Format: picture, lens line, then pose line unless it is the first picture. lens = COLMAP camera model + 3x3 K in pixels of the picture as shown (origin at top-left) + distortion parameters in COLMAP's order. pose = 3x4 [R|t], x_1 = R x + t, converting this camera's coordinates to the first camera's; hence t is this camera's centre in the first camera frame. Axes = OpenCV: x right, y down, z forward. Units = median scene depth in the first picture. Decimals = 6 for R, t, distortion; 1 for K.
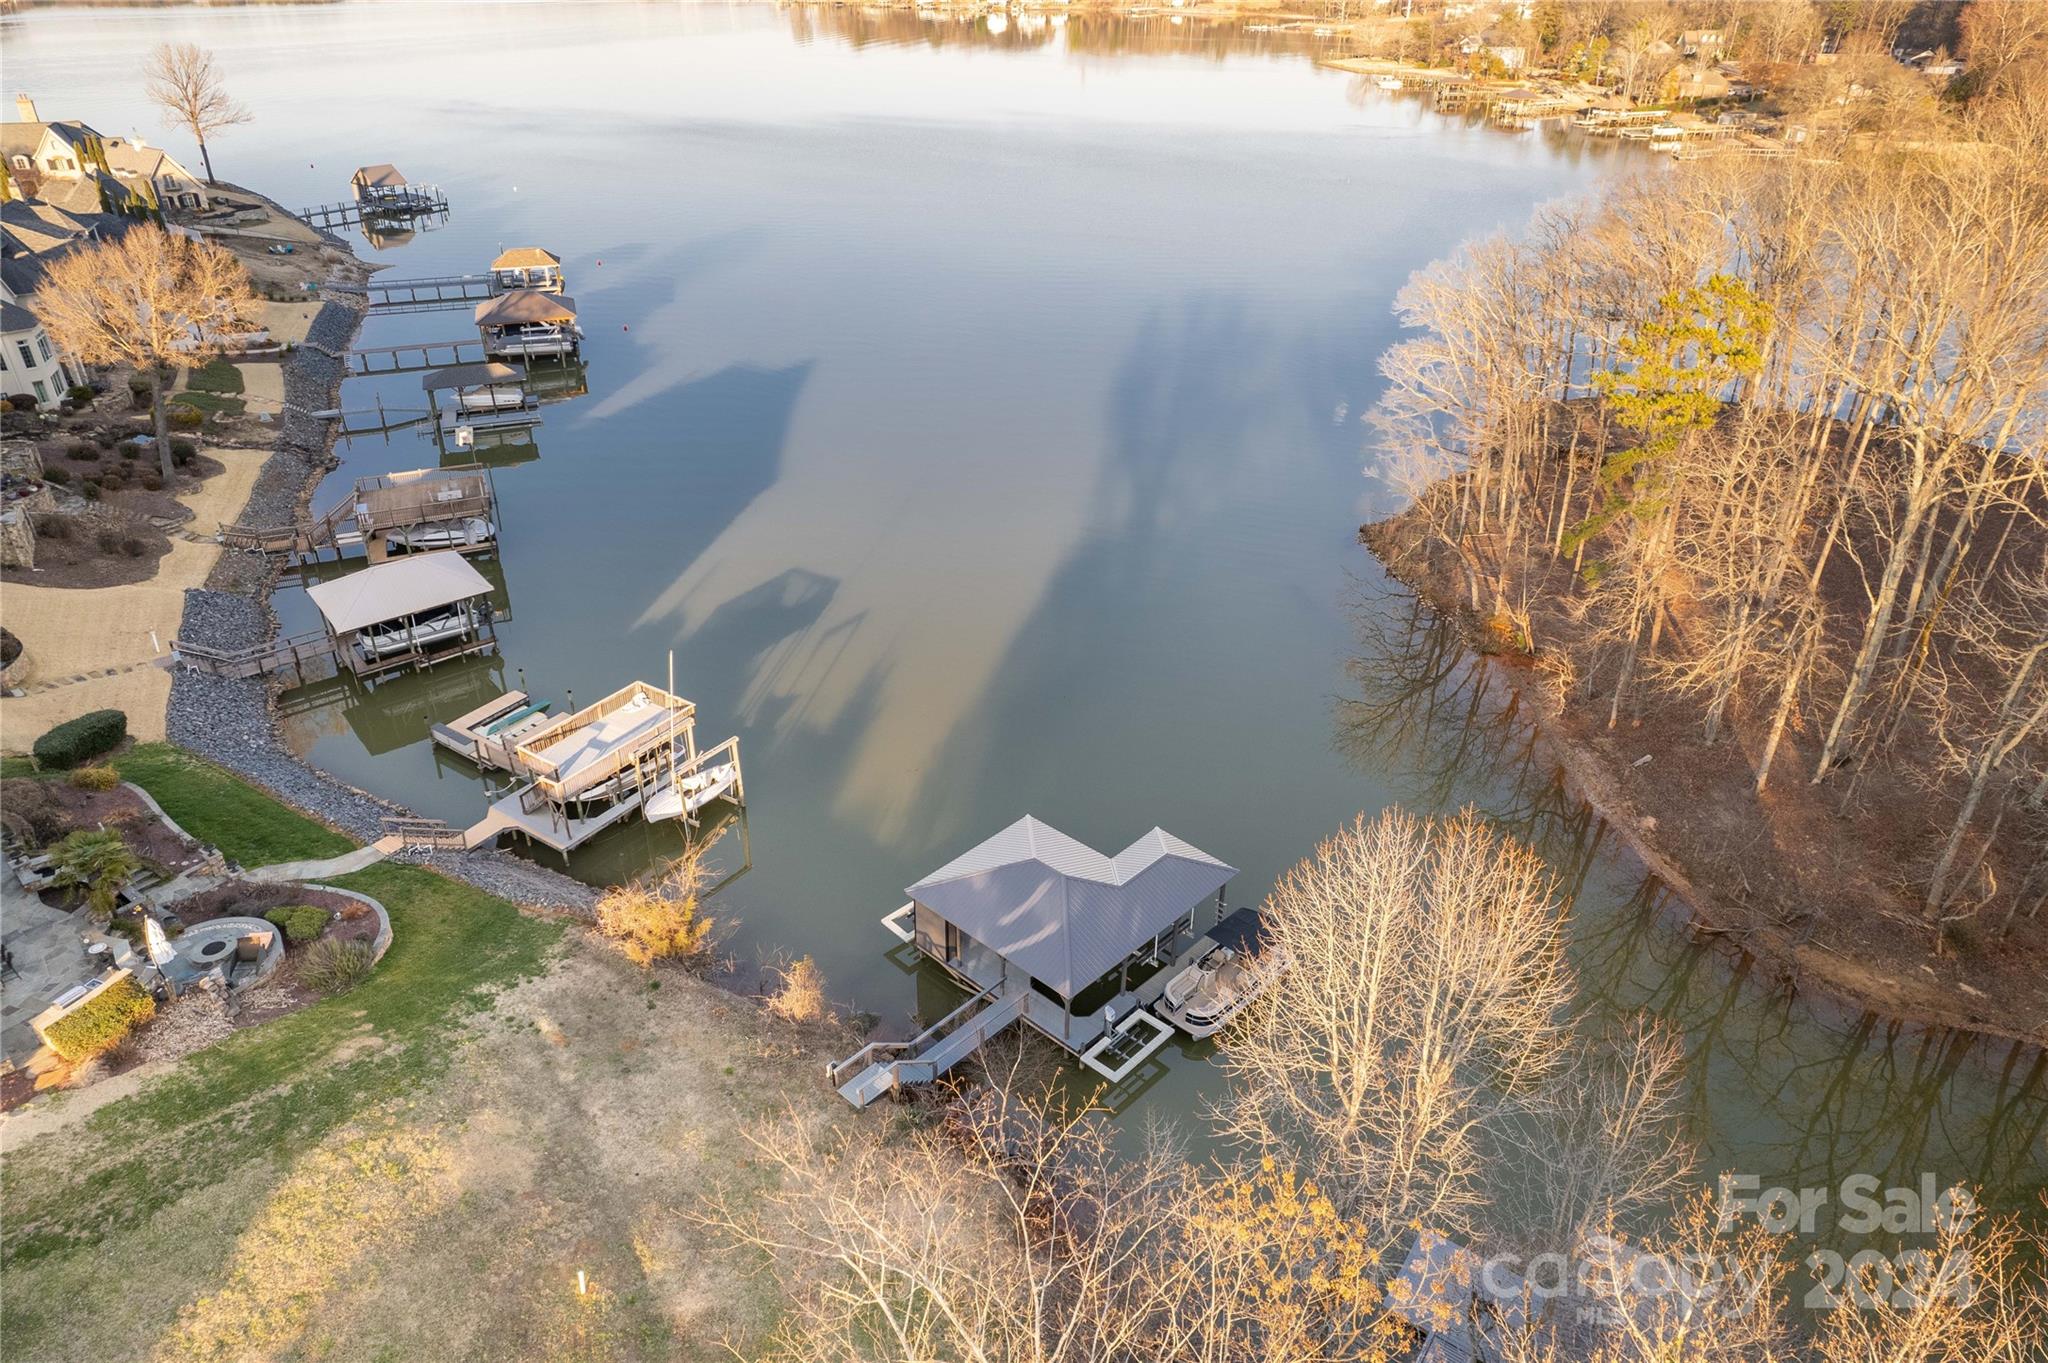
lens RADIAL K [[1320.3, 0, 1024.0], [0, 1320.3, 681.5], [0, 0, 1]] dist [-0.078812, 0.078864]
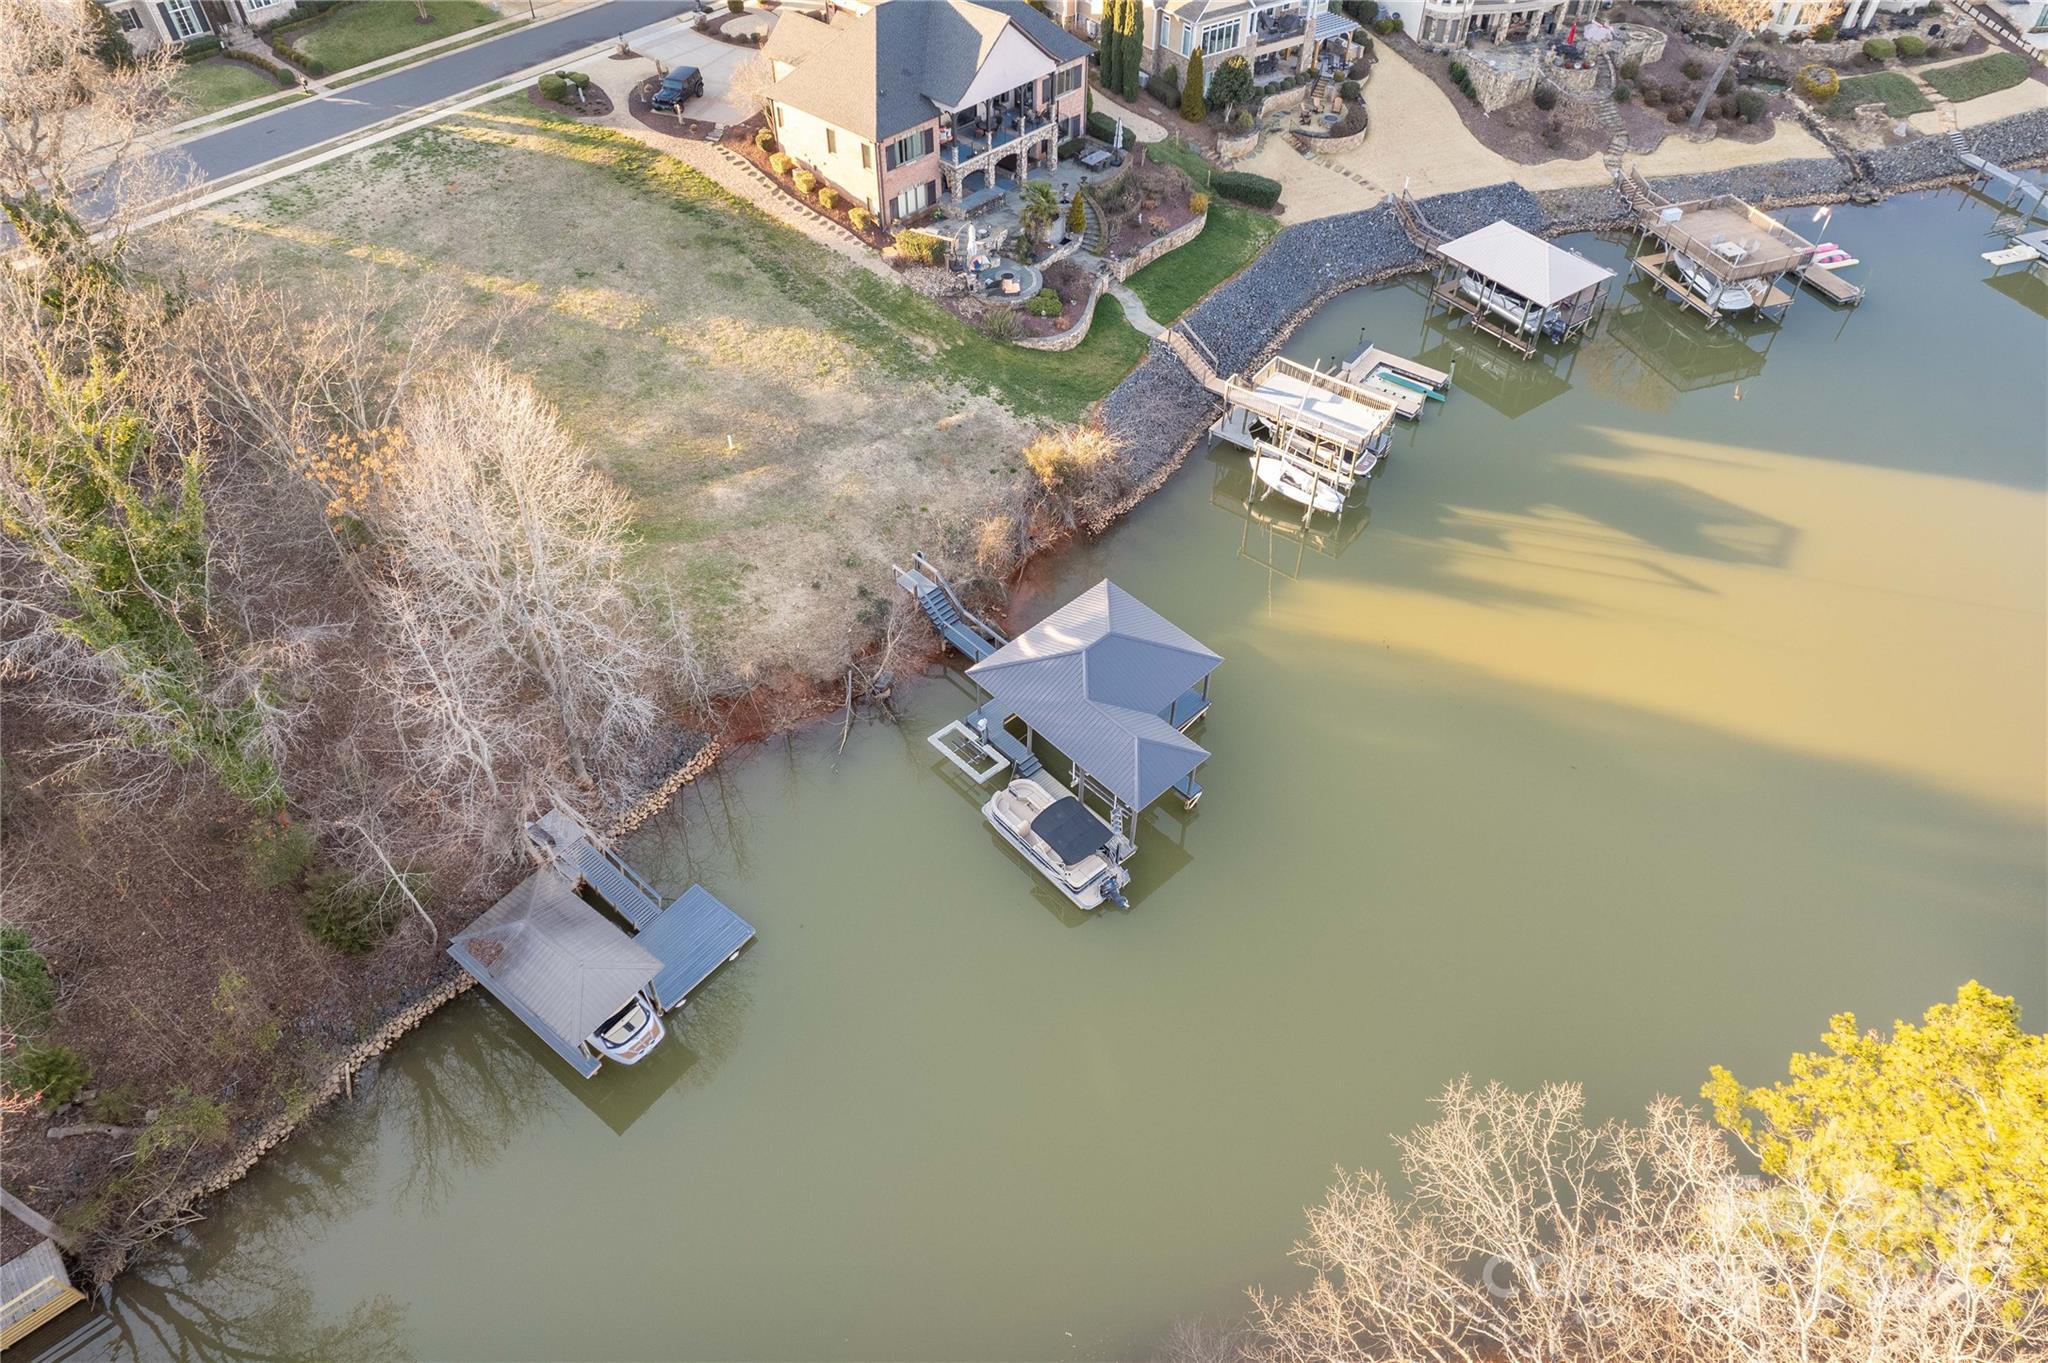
lens RADIAL K [[1320.3, 0, 1024.0], [0, 1320.3, 681.5], [0, 0, 1]] dist [-0.078812, 0.078864]
pose [[-0.057693, 0.714638, -0.697112, 0.859071], [-0.502089, 0.582769, 0.638973, -0.540881], [0.862890, 0.386876, 0.325190, 0.639947]]
